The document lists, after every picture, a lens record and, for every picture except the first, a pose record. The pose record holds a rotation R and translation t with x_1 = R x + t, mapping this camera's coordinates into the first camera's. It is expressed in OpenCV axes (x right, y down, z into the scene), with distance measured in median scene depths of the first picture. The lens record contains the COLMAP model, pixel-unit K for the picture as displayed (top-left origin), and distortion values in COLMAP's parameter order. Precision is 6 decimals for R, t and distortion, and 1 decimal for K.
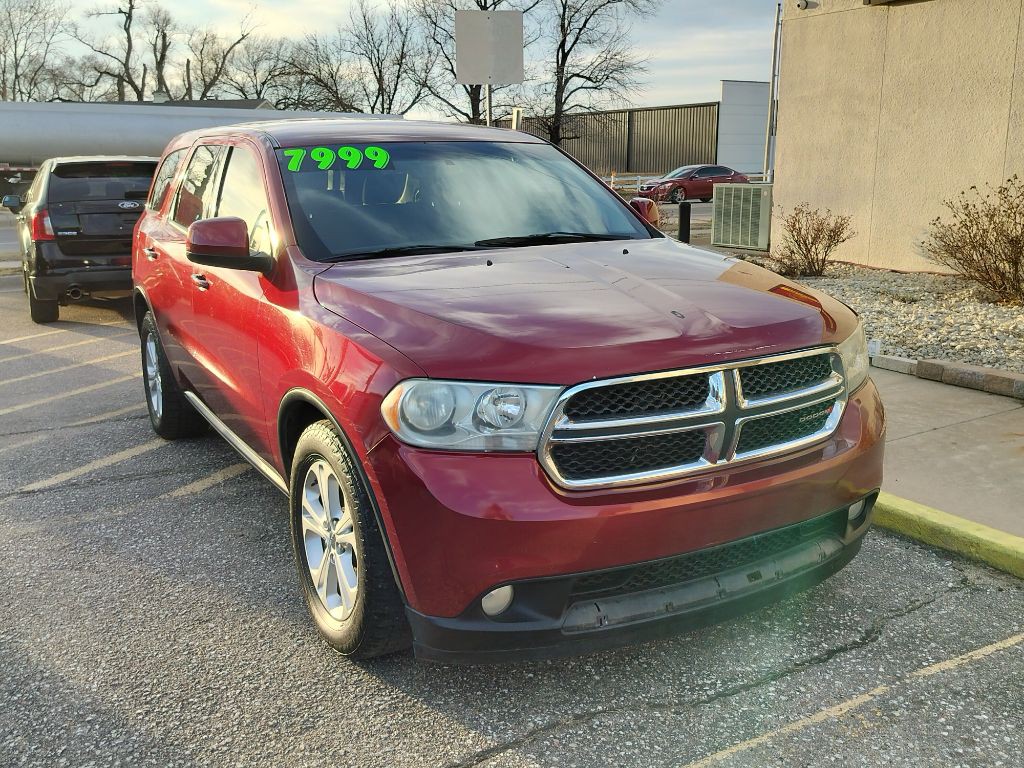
lens RADIAL K [[980.7, 0, 510.3], [0, 980.7, 383.0], [0, 0, 1]] dist [0.081185, -0.134084]
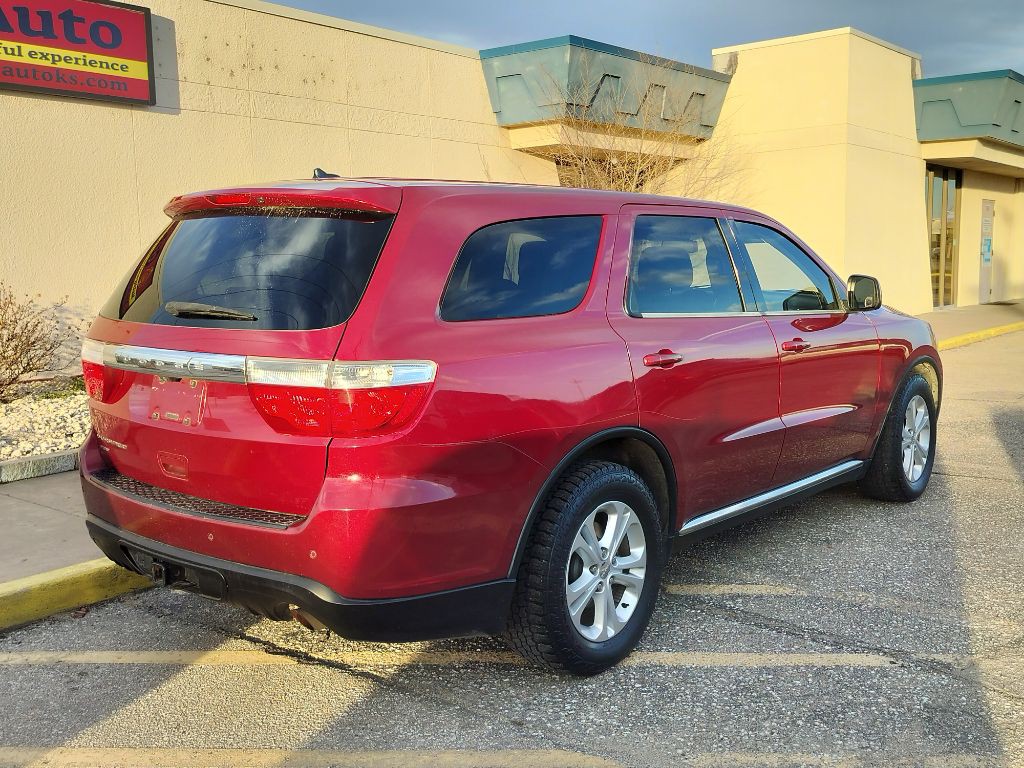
lens RADIAL K [[1043.5, 0, 508.7], [0, 1043.5, 382.4], [0, 0, 1]] dist [0.097495, -0.165075]
pose [[-0.351704, -0.095004, 0.931278, -0.730757], [0.226188, 0.956735, 0.183023, -0.198264], [-0.908374, 0.275014, -0.314998, 0.959522]]
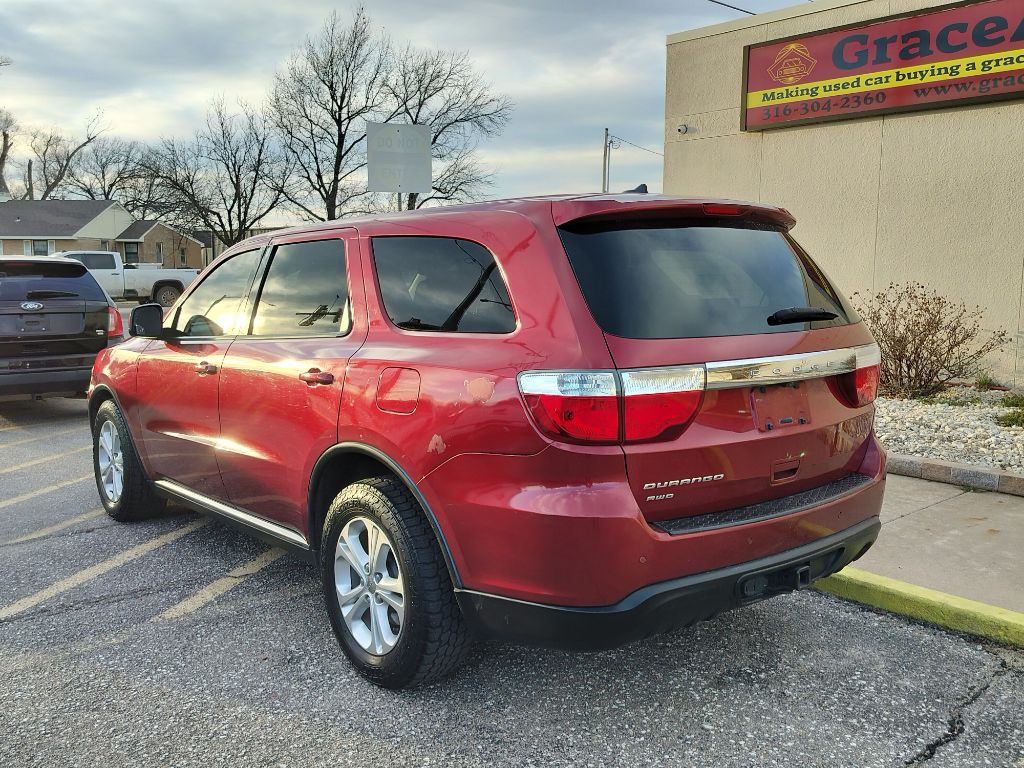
lens RADIAL K [[937.6, 0, 515.7], [0, 937.6, 384.6], [0, 0, 1]] dist [0.080246, -0.121012]
pose [[0.985387, -0.010930, 0.169981, -0.107057], [0.026942, 0.995377, -0.092185, -0.008228], [-0.168187, 0.095417, 0.981126, 0.034057]]
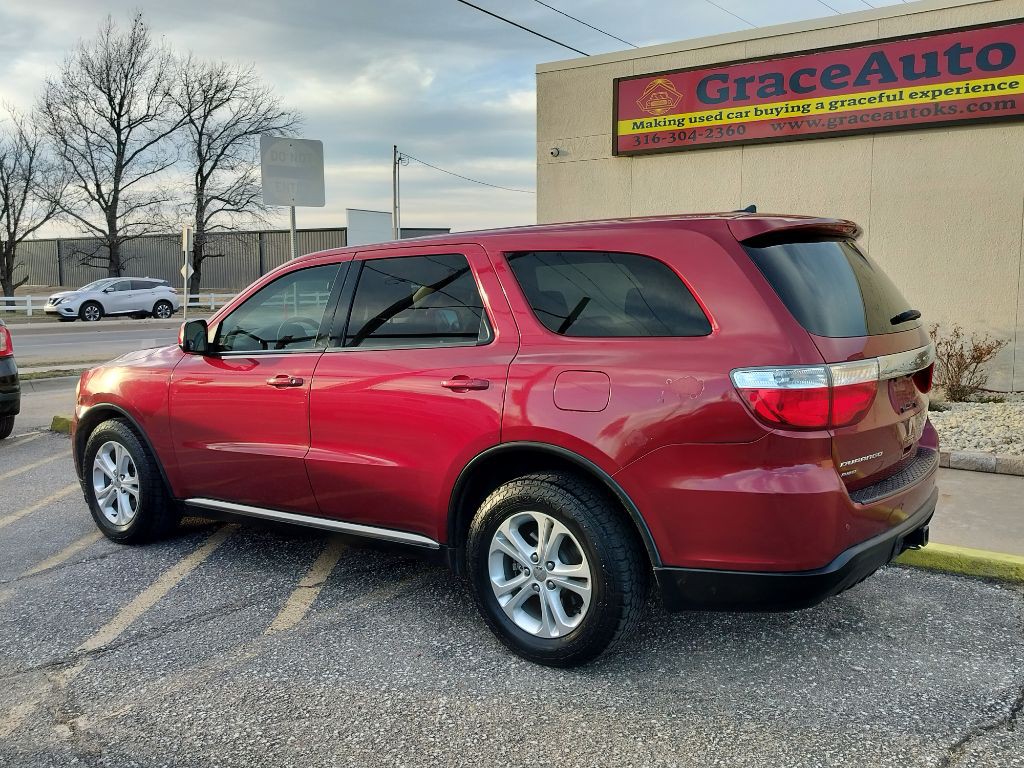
lens RADIAL K [[911.2, 0, 513.0], [0, 911.2, 382.2], [0, 0, 1]] dist [0.076279, -0.114942]
pose [[0.916546, -0.040871, 0.397836, -0.304381], [0.083902, 0.992277, -0.091356, -0.012654], [-0.391030, 0.117112, 0.912897, 0.061358]]
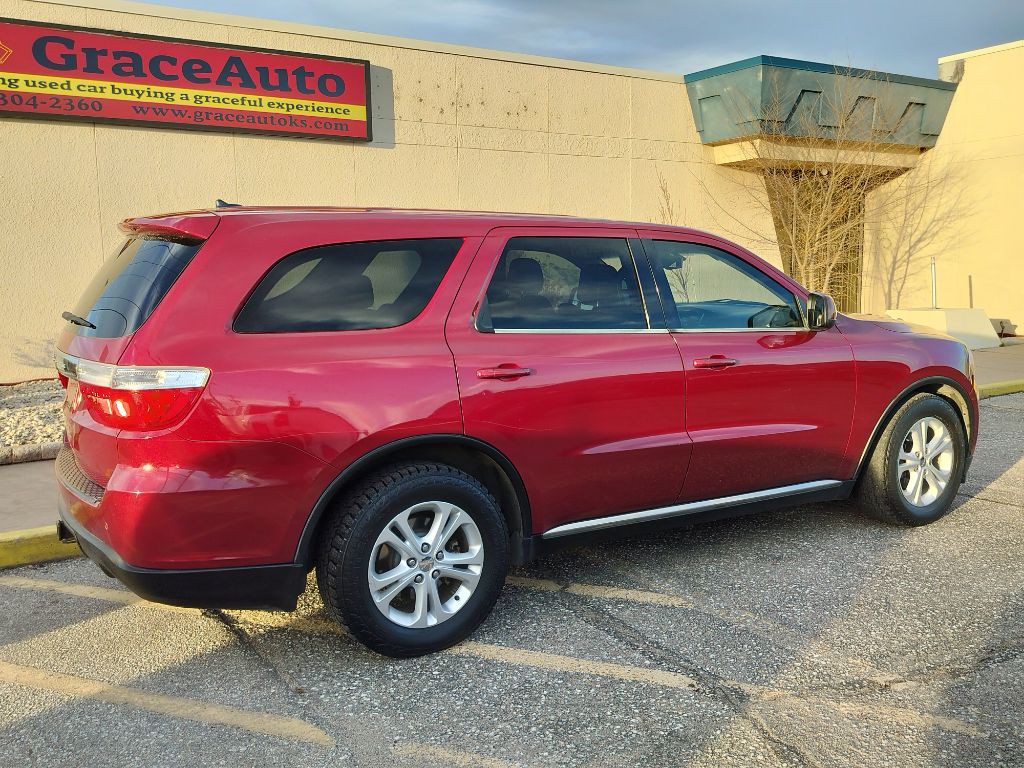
lens RADIAL K [[922.3, 0, 510.6], [0, 922.3, 382.5], [0, 0, 1]] dist [0.075925, -0.118369]
pose [[-0.031255, -0.114422, 0.992940, -0.761171], [0.234103, 0.964955, 0.118566, -0.147916], [-0.971709, 0.236156, -0.003373, 0.715364]]
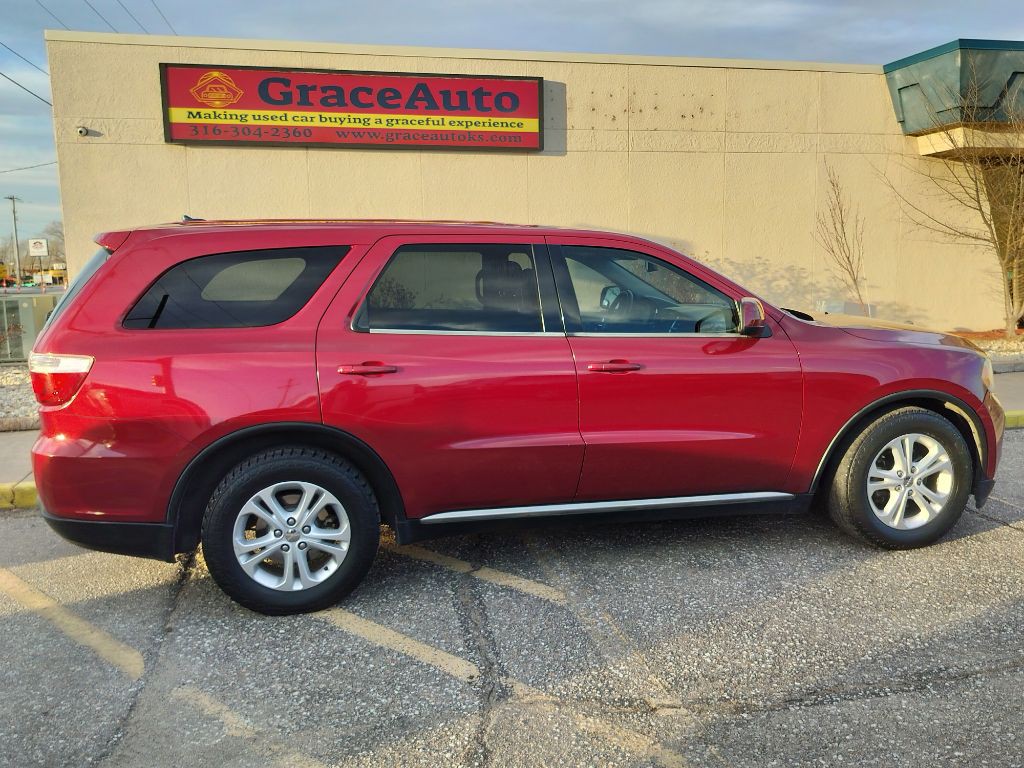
lens RADIAL K [[839.1, 0, 512.3], [0, 839.1, 383.3], [0, 0, 1]] dist [0.074414, -0.115201]
pose [[0.303132, -0.128214, 0.944284, -0.709542], [0.223204, 0.972896, 0.060446, -0.096752], [-0.926440, 0.192445, 0.323534, 0.474192]]
